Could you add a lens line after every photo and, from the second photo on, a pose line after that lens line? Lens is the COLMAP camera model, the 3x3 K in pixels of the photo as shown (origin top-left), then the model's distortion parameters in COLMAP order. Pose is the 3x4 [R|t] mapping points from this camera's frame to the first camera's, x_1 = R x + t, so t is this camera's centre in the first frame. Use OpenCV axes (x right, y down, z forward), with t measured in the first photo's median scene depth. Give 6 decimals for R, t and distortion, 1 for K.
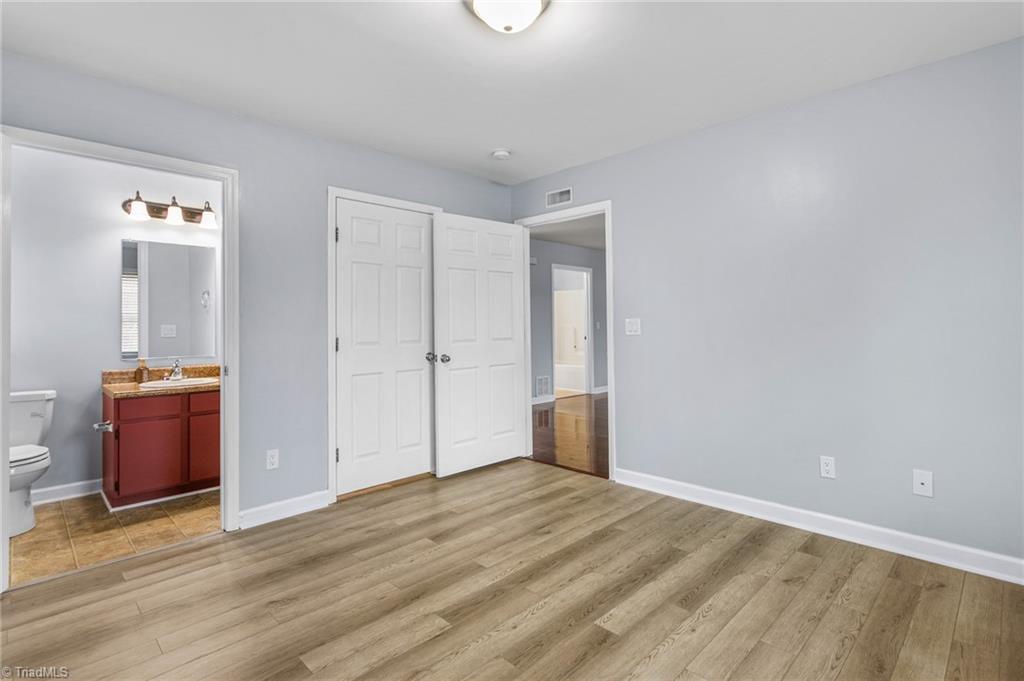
lens RADIAL K [[495.8, 0, 519.8], [0, 495.8, 315.0], [0, 0, 1]] dist [0.001141, 0.000253]
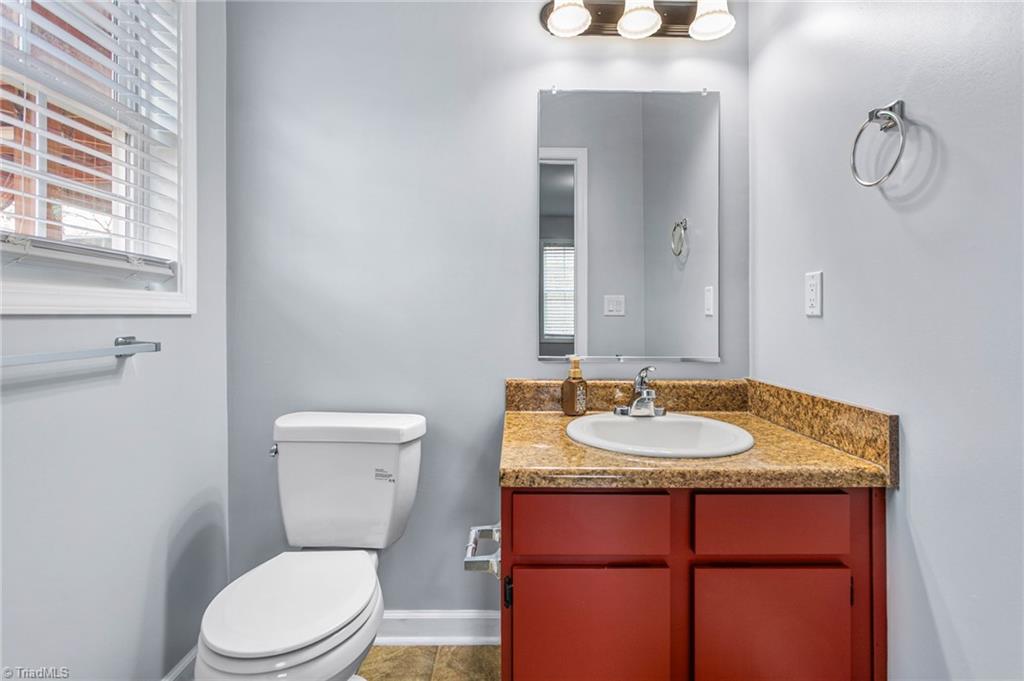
lens RADIAL K [[495.8, 0, 519.8], [0, 495.8, 315.0], [0, 0, 1]] dist [0.001141, 0.000253]
pose [[0.709978, 0.013577, -0.704093, -0.498416], [0.003647, 0.999730, 0.022955, 0.040826], [0.704214, -0.018866, 0.709737, 0.670367]]
